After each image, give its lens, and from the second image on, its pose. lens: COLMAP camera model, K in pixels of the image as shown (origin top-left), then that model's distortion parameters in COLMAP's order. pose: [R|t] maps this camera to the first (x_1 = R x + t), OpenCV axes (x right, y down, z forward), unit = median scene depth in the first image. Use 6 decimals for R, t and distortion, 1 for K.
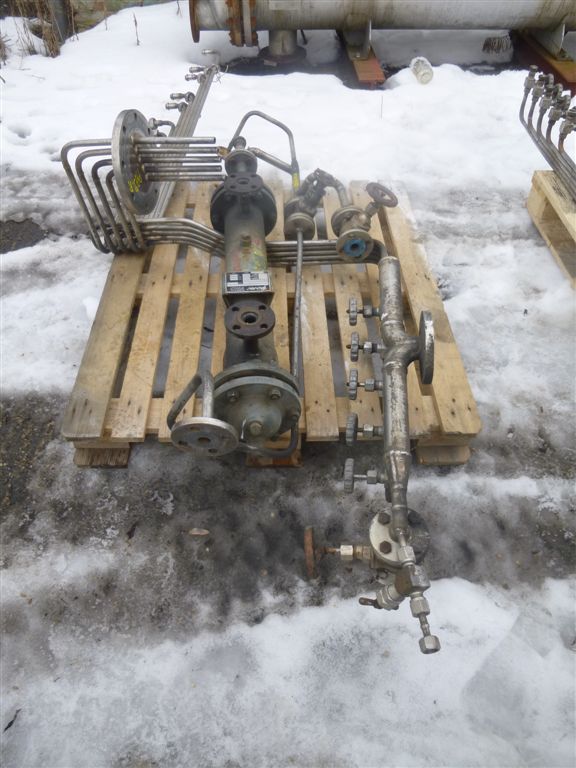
lens RADIAL K [[593.3, 0, 288.0], [0, 593.3, 384.0], [0, 0, 1]] dist [-0.071874, 0.058566]
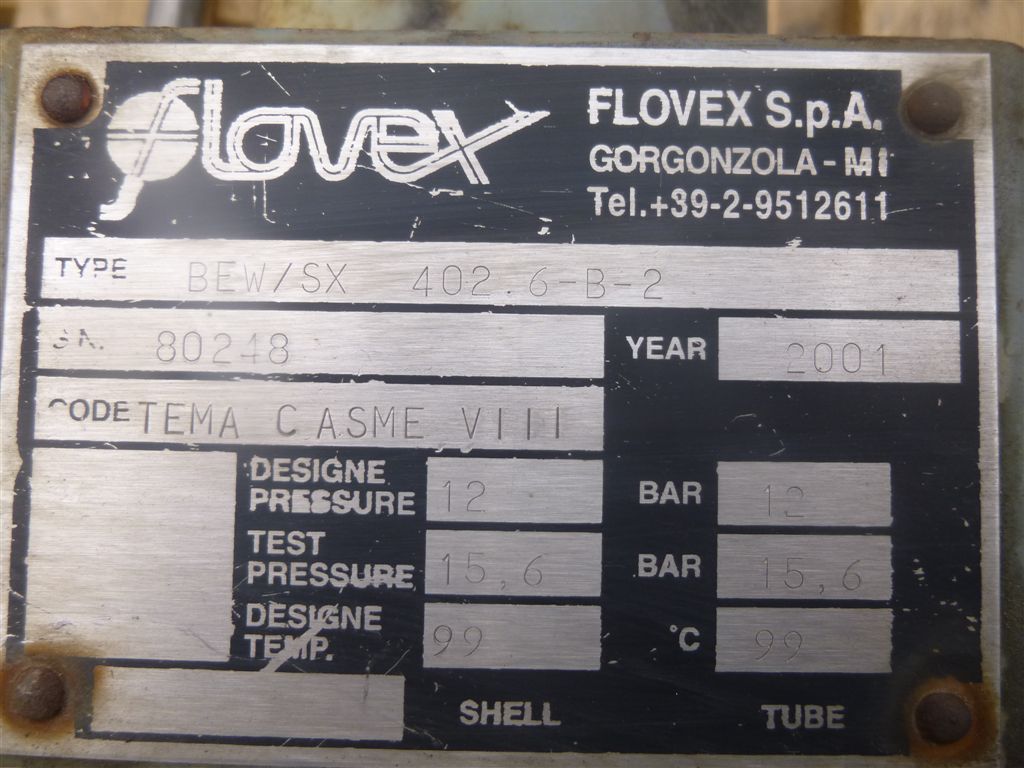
lens RADIAL K [[791.1, 0, 512.0], [0, 791.1, 384.0], [0, 0, 1]] dist [-0.071874, 0.058566]
pose [[-0.994559, -0.102728, -0.017308, -0.060500], [0.062360, -0.720164, 0.690996, -0.188646], [-0.083450, 0.686157, 0.722651, 0.847846]]
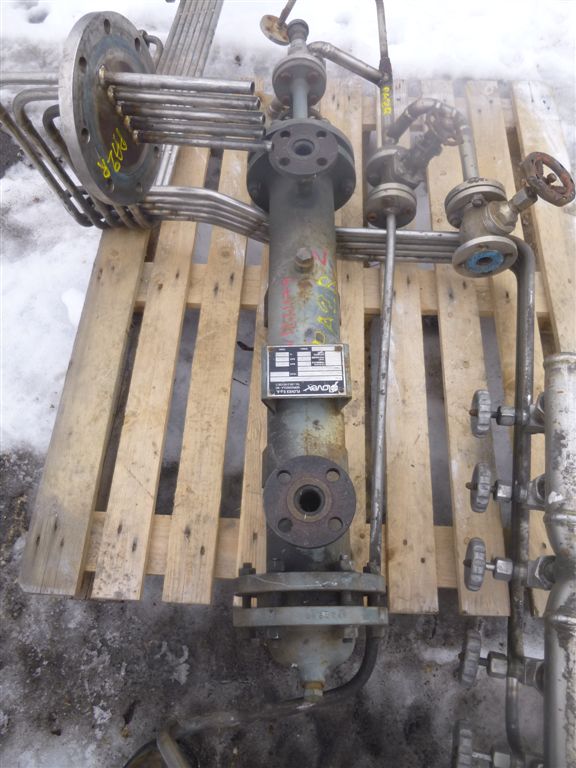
lens RADIAL K [[593.3, 0, 288.0], [0, 593.3, 384.0], [0, 0, 1]] dist [-0.071874, 0.058566]
pose [[0.996443, 0.049650, -0.068096, -0.040585], [-0.028243, 0.958040, 0.285239, -0.287198], [0.079401, -0.282301, 0.956034, 0.393299]]
